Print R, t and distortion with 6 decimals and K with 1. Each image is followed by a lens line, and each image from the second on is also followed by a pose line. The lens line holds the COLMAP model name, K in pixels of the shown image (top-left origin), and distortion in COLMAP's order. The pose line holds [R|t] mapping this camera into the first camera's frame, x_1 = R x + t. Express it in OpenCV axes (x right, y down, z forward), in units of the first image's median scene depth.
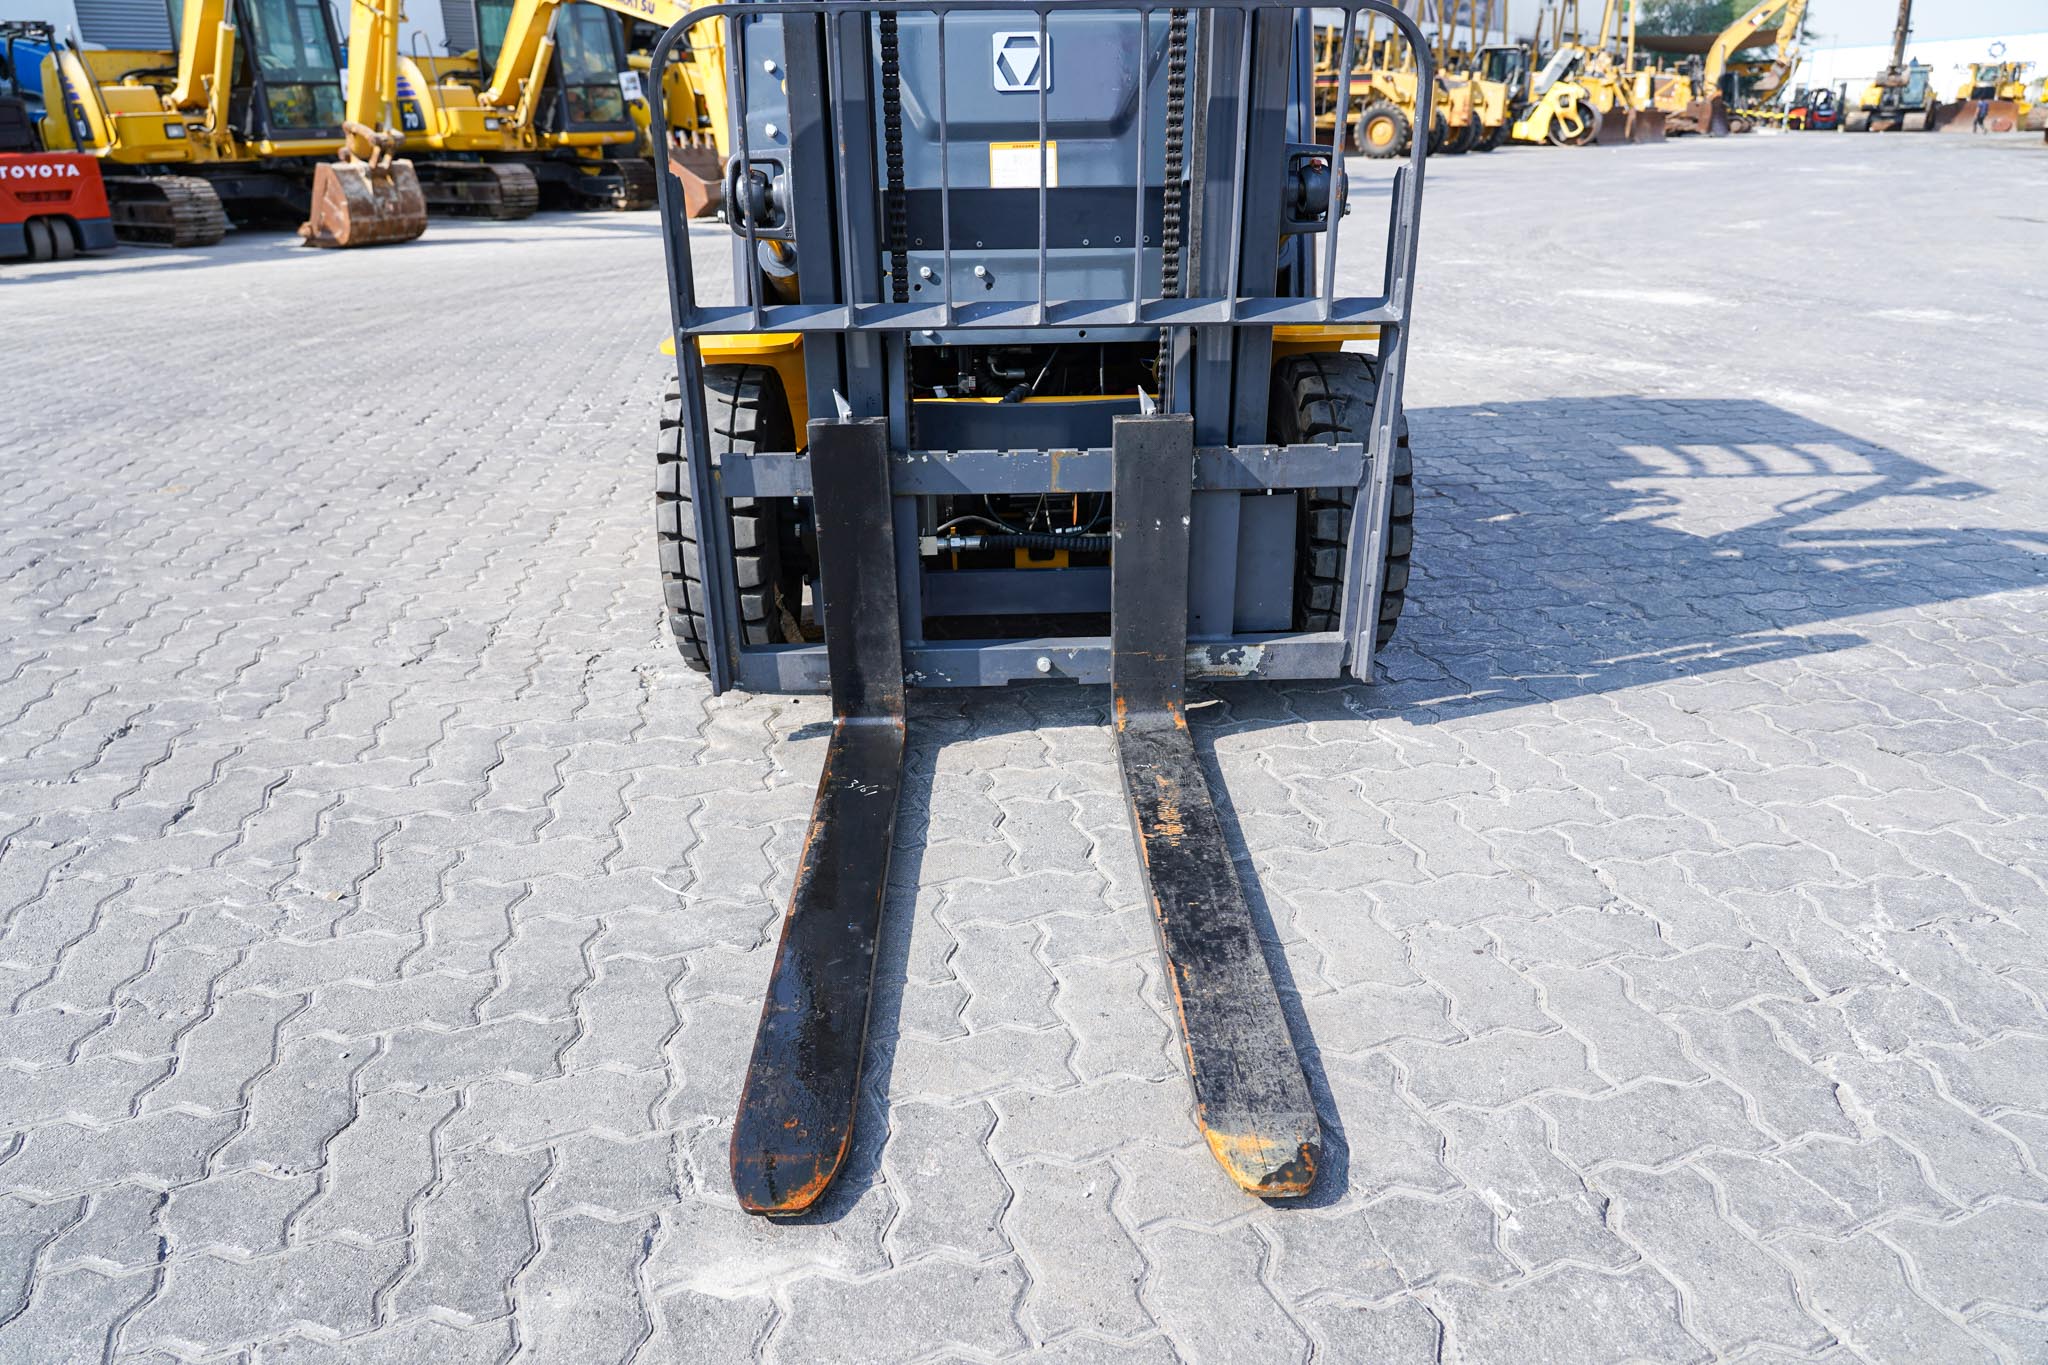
lens RADIAL K [[1382.2, 0, 1021.3], [0, 1382.2, 661.6], [0, 0, 1]] dist [-0.035100, 0.021988]
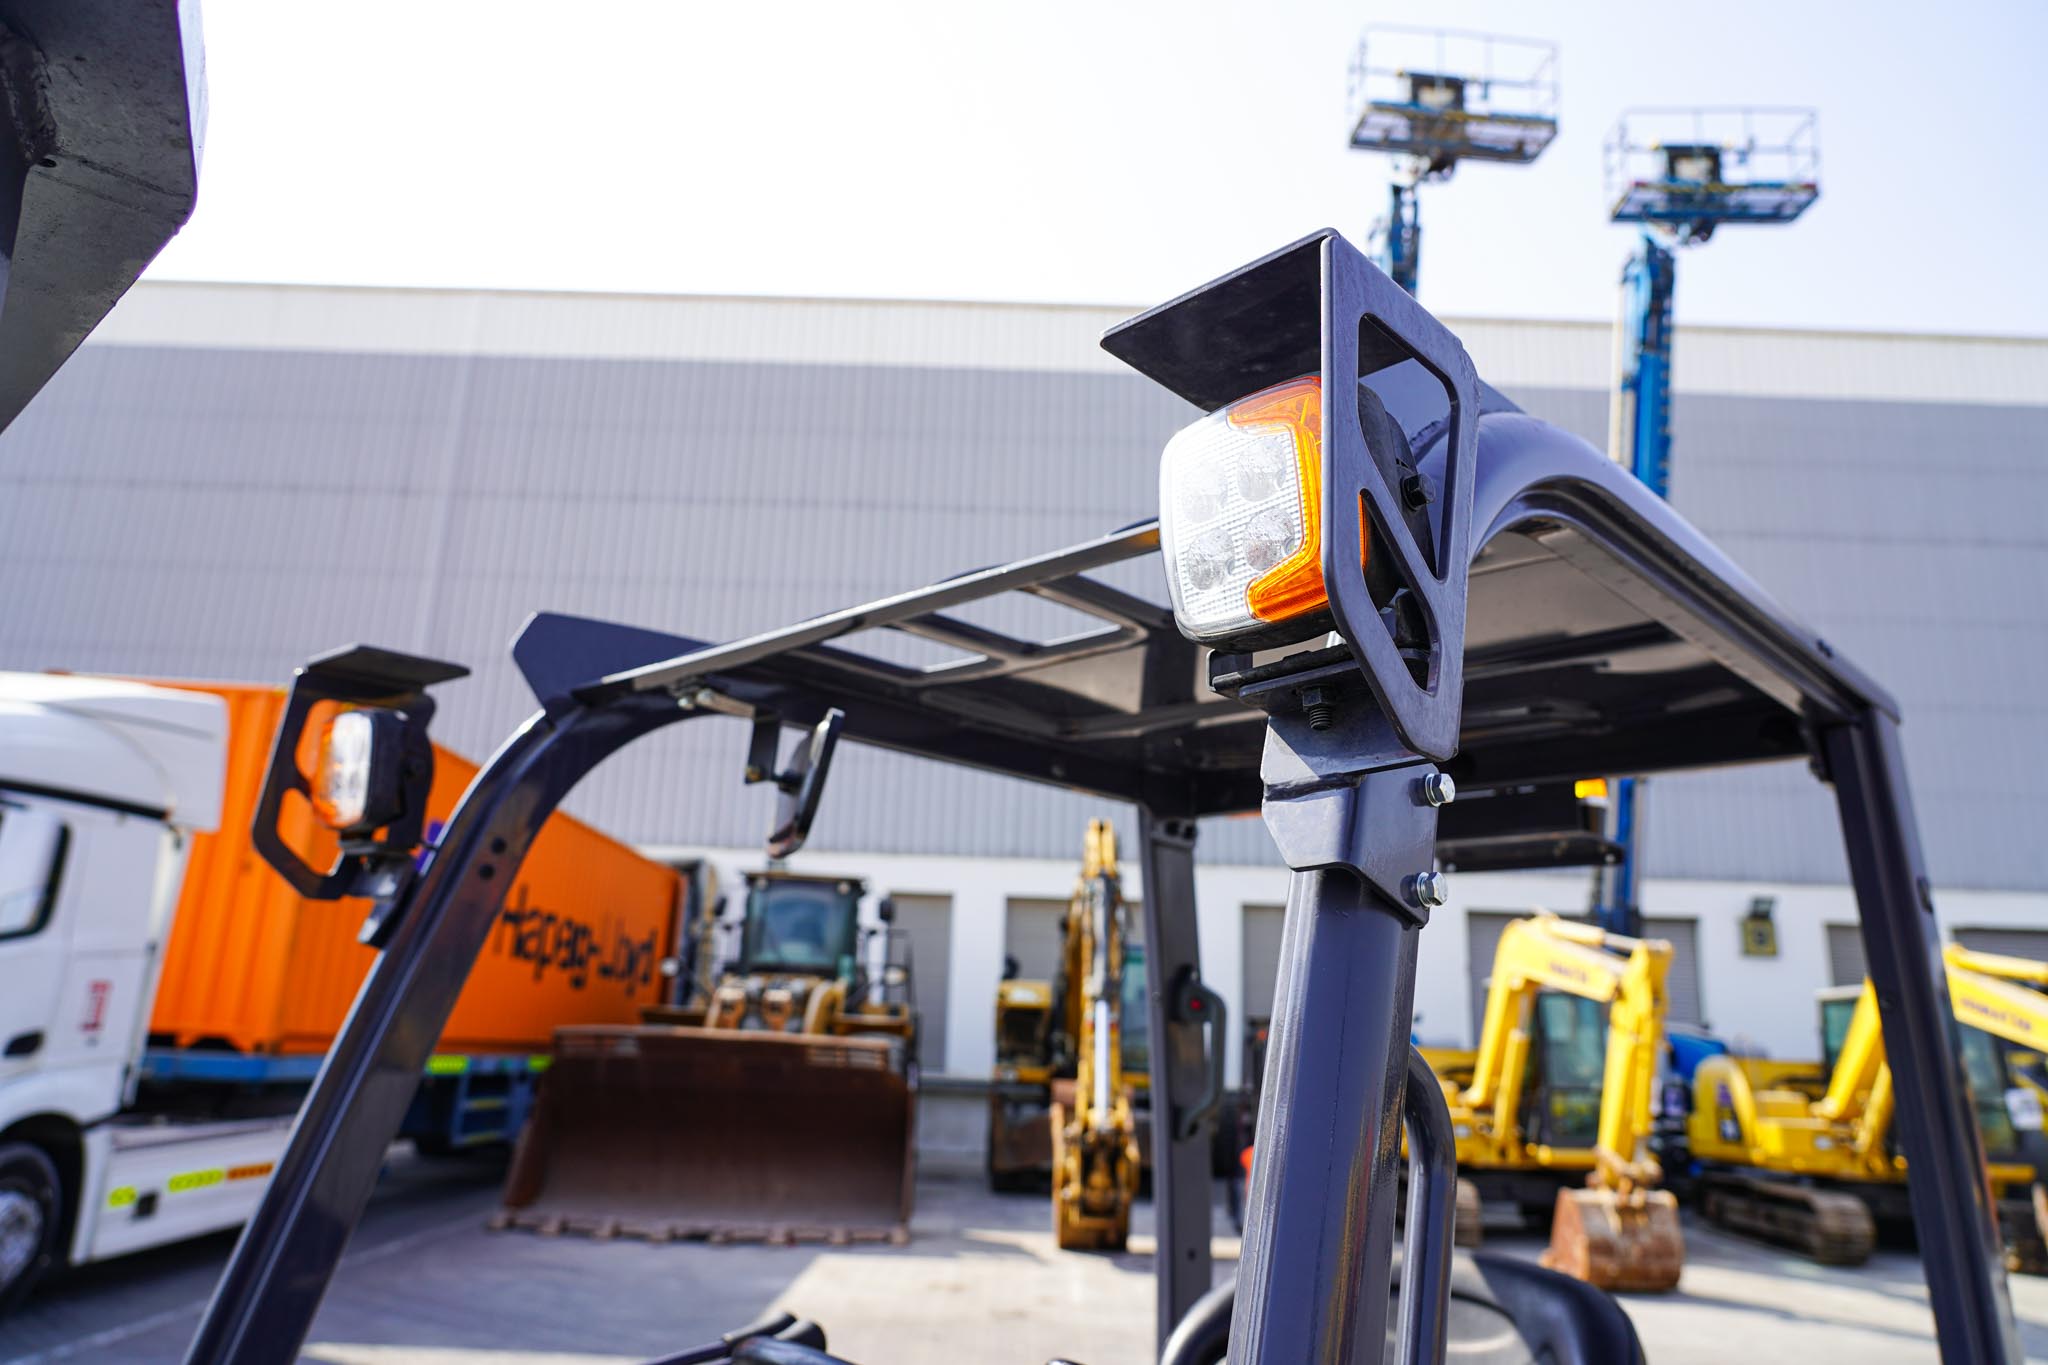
lens RADIAL K [[1382.2, 0, 1018.1], [0, 1382.2, 672.2], [0, 0, 1]] dist [-0.035100, 0.021988]
pose [[0.583515, -0.175063, -0.793009, 0.049485], [-0.339394, 0.834556, -0.433968, -0.127593], [0.737782, 0.522369, 0.427561, 0.160210]]
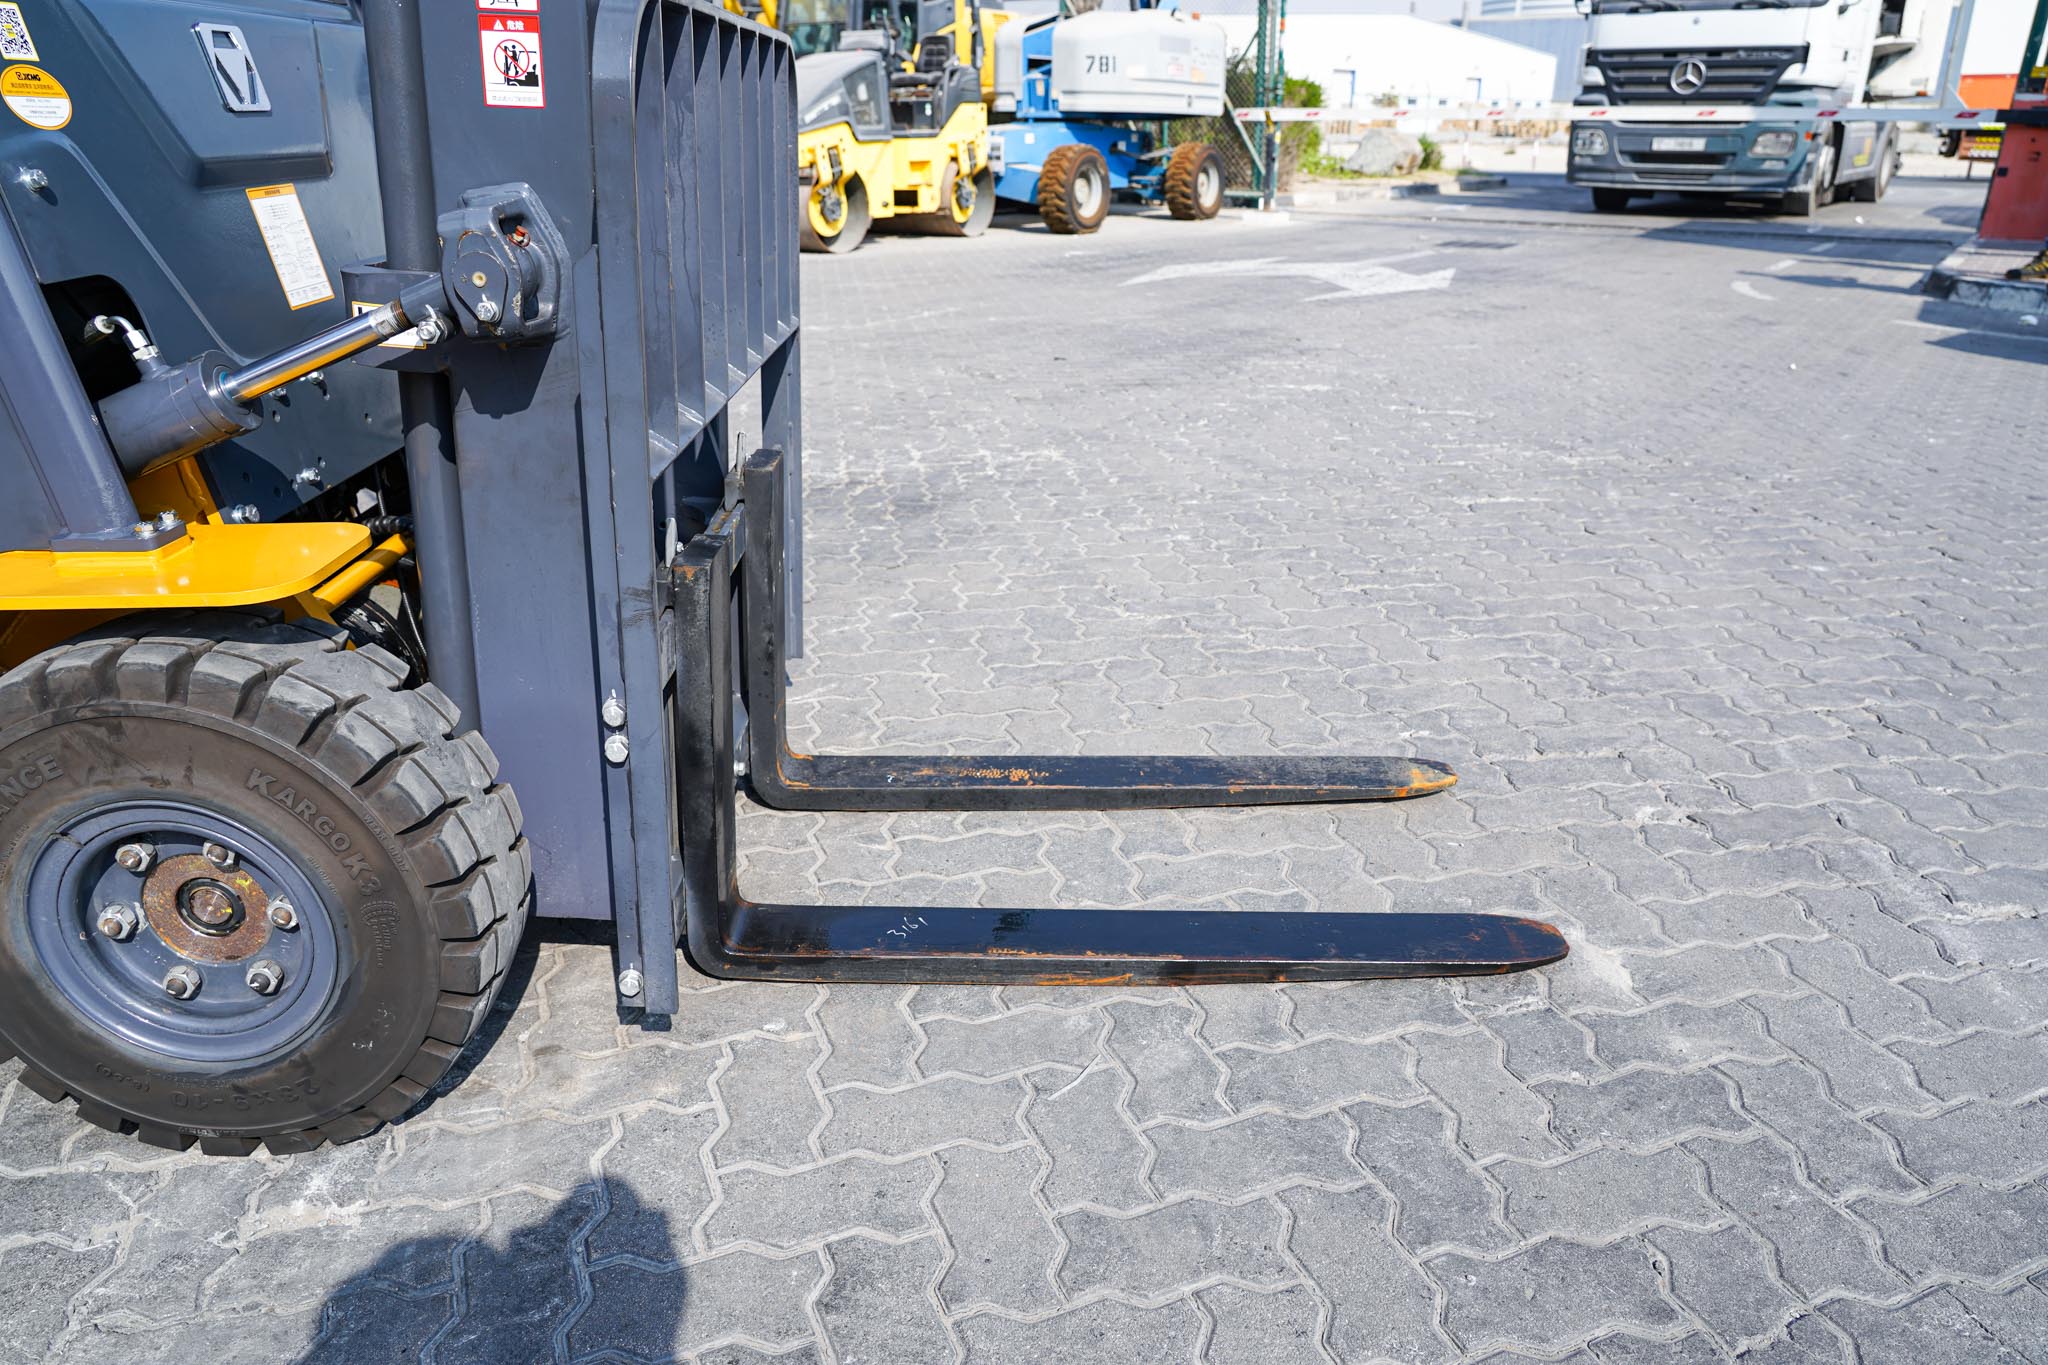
lens RADIAL K [[1382.2, 0, 1018.7], [0, 1382.2, 676.1], [0, 0, 1]] dist [-0.035100, 0.021988]
pose [[0.014805, -0.365264, 0.930786, -0.133205], [0.369120, 0.867132, 0.334414, -0.047606], [-0.929264, 0.338621, 0.147664, 0.119753]]
